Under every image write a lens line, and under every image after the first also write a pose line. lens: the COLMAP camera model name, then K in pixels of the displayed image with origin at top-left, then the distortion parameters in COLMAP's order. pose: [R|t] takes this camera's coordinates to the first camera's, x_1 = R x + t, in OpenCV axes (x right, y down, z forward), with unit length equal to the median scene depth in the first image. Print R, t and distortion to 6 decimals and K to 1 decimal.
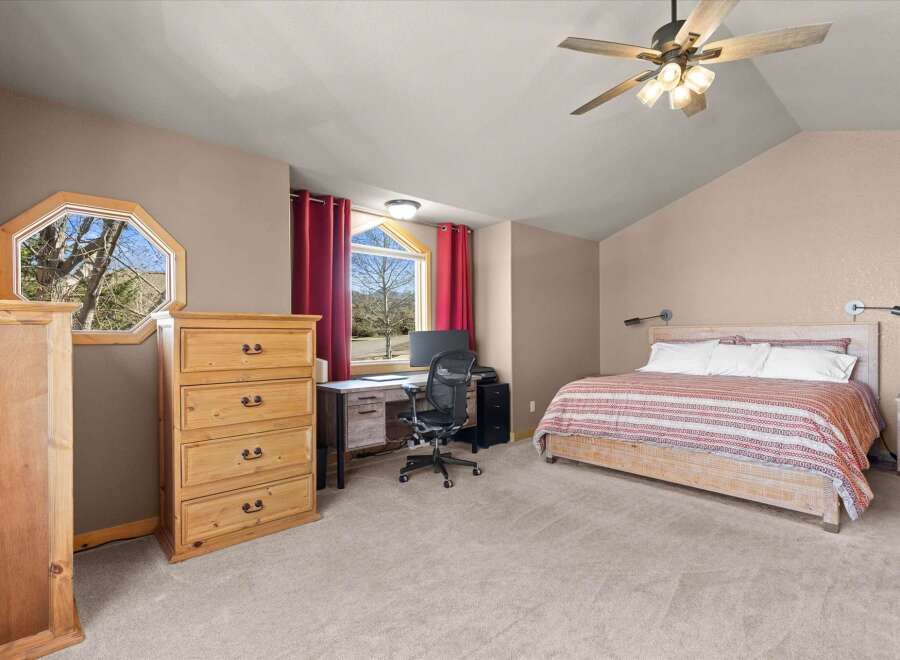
lens RADIAL K [[447.4, 0, 450.2], [0, 447.4, 333.2], [0, 0, 1]] dist [0.006551, -0.000035]
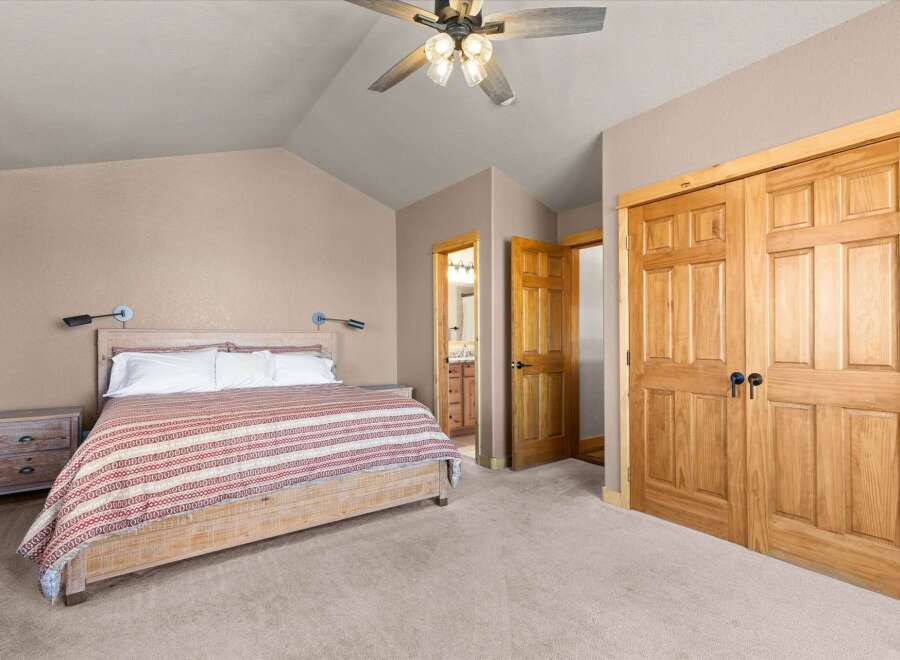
lens RADIAL K [[447.4, 0, 451.4], [0, 447.4, 336.3], [0, 0, 1]] dist [0.006551, -0.000035]
pose [[0.119006, 0.014661, 0.992785, -0.249499], [-0.003434, 0.999891, -0.014355, 0.005709], [-0.992888, -0.001701, 0.119044, 0.608978]]
